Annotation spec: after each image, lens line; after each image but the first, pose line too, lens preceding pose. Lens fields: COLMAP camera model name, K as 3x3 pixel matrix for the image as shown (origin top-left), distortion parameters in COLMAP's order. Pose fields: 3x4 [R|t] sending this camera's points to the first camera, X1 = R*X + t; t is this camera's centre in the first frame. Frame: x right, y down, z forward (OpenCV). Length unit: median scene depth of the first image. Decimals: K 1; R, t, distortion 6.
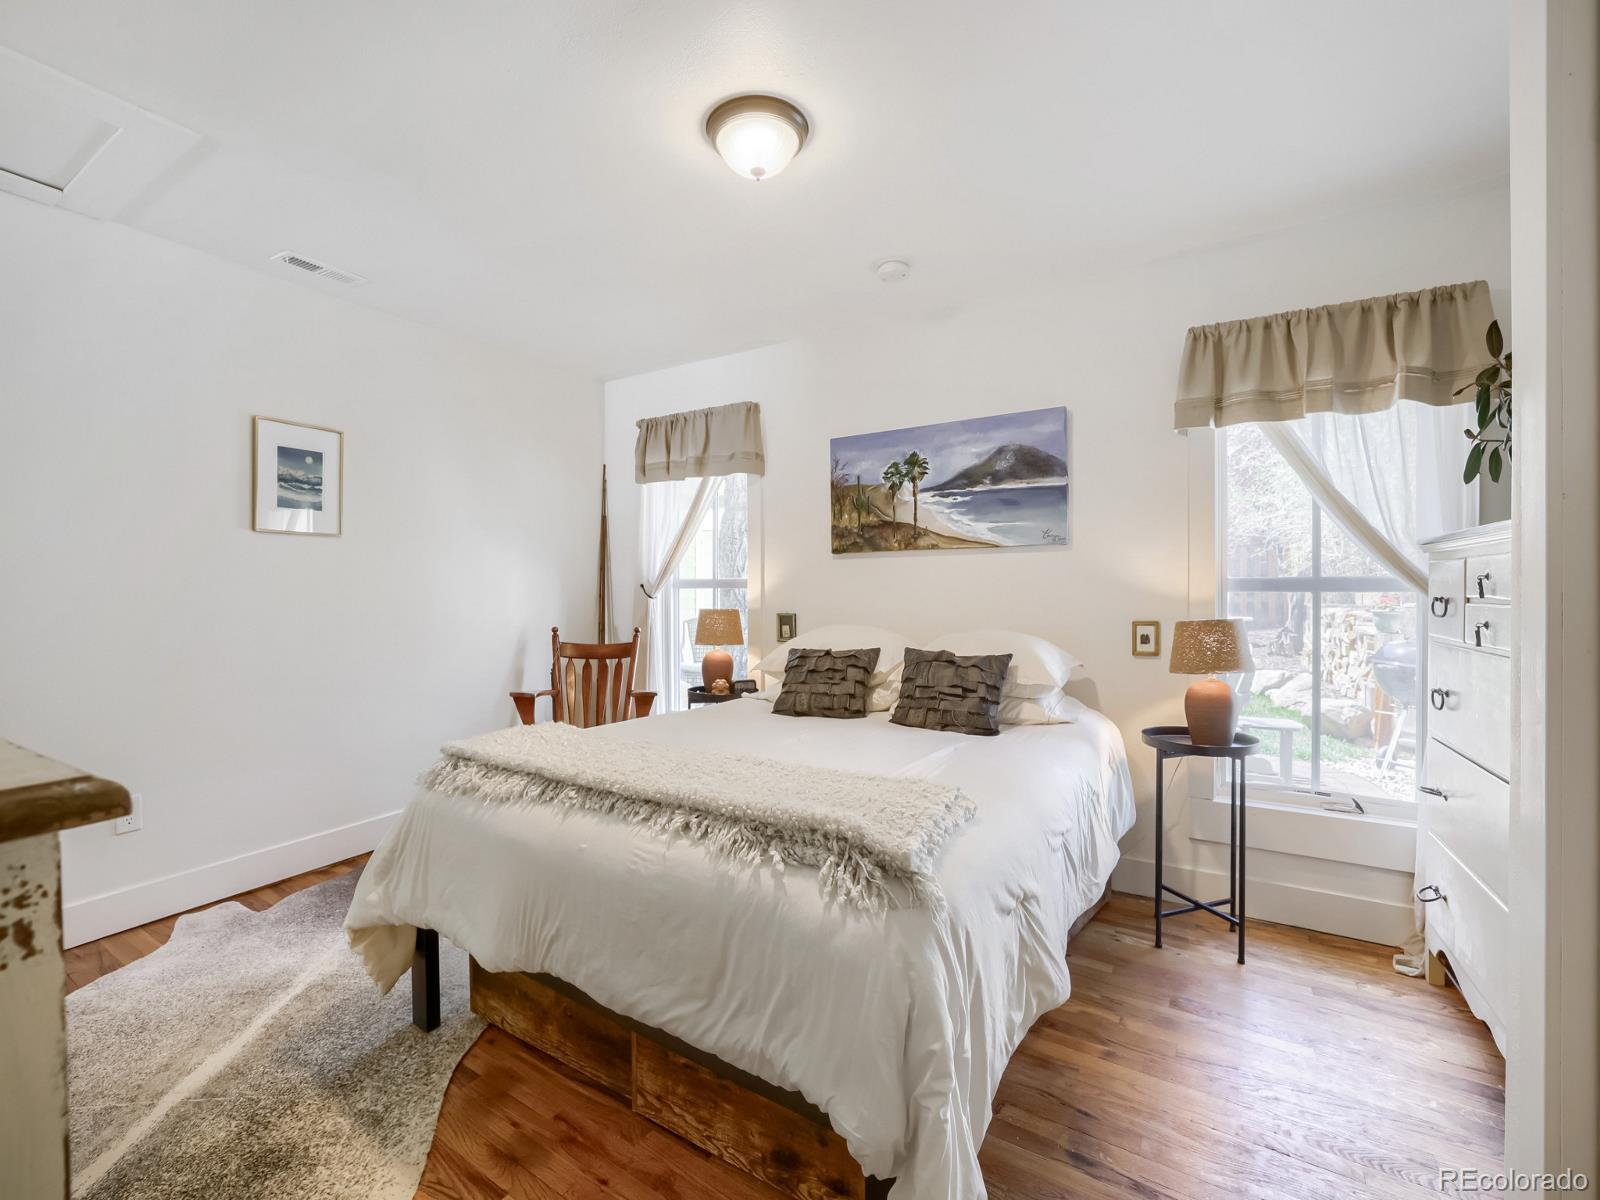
lens RADIAL K [[693.6, 0, 810.5], [0, 693.6, 603.2], [0, 0, 1]] dist [-0.047728, 0.013910]
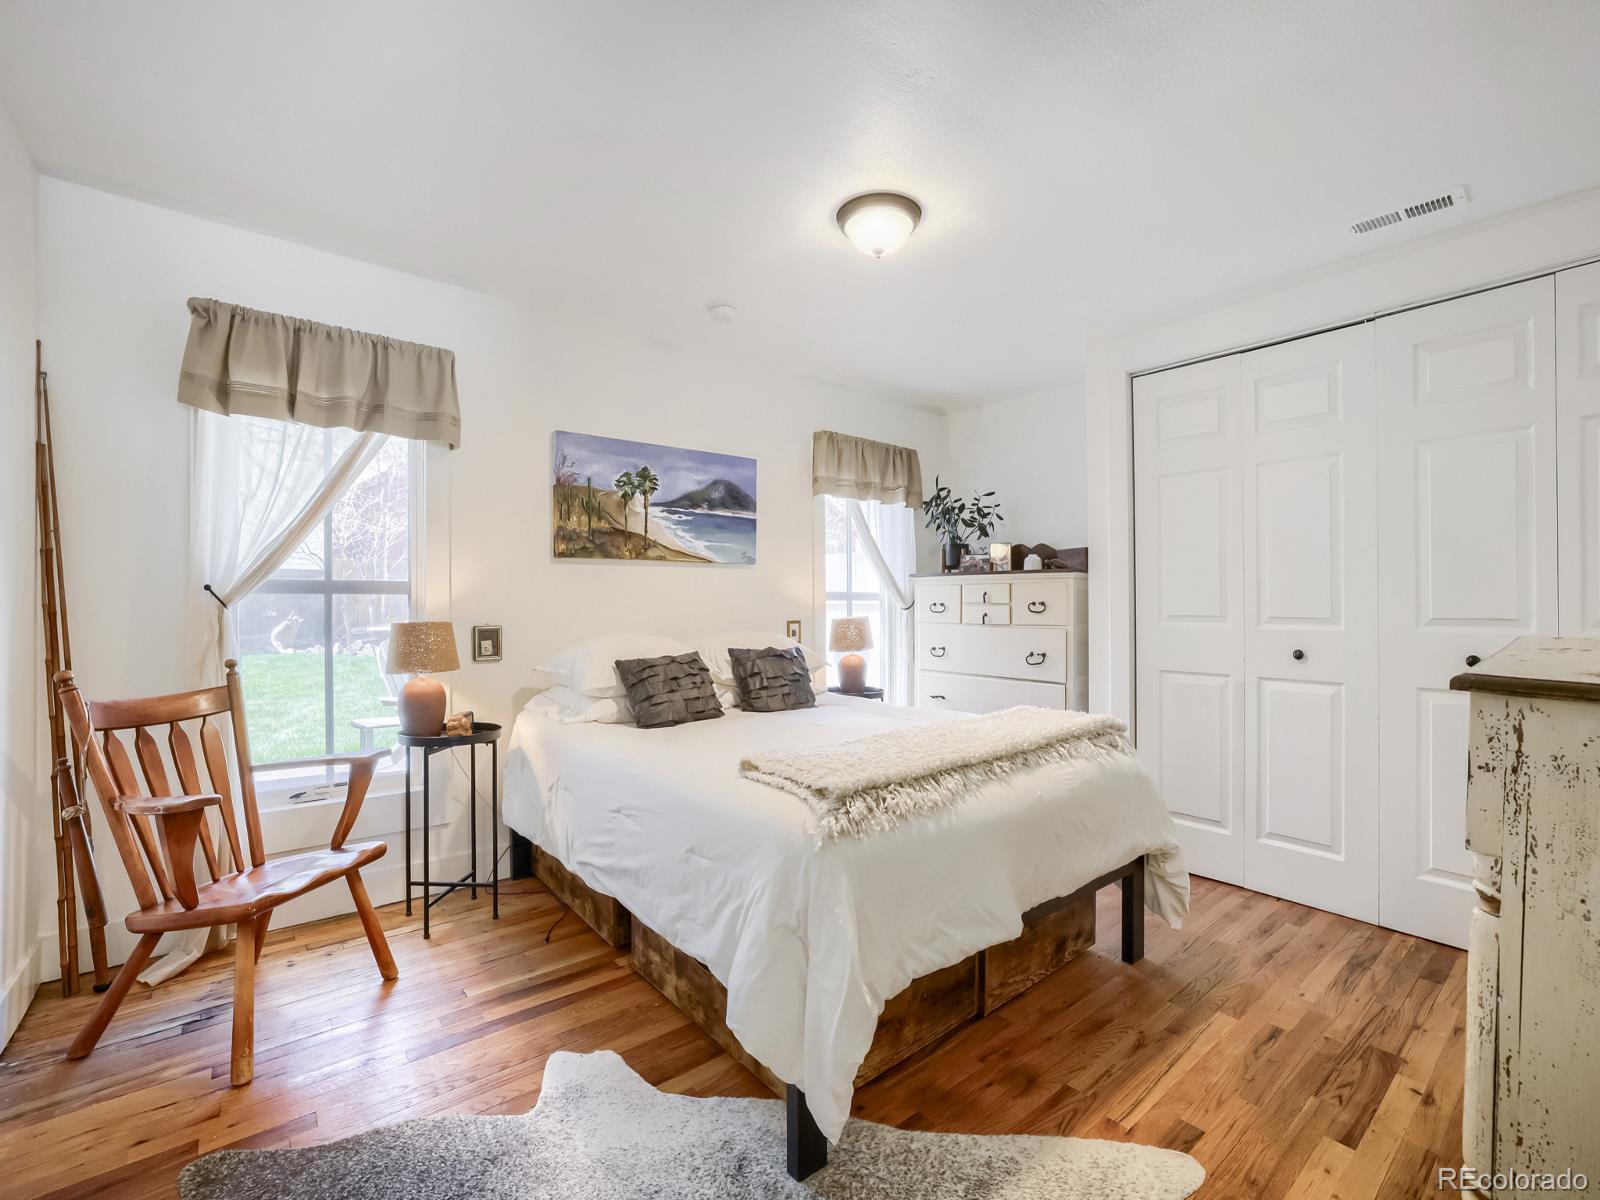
lens RADIAL K [[693.6, 0, 810.5], [0, 693.6, 603.2], [0, 0, 1]] dist [-0.047728, 0.013910]
pose [[0.322405, -0.006423, 0.946580, -0.763486], [0.005873, 0.999971, 0.004785, -0.014665], [-0.946584, 0.004016, 0.322433, 0.424909]]
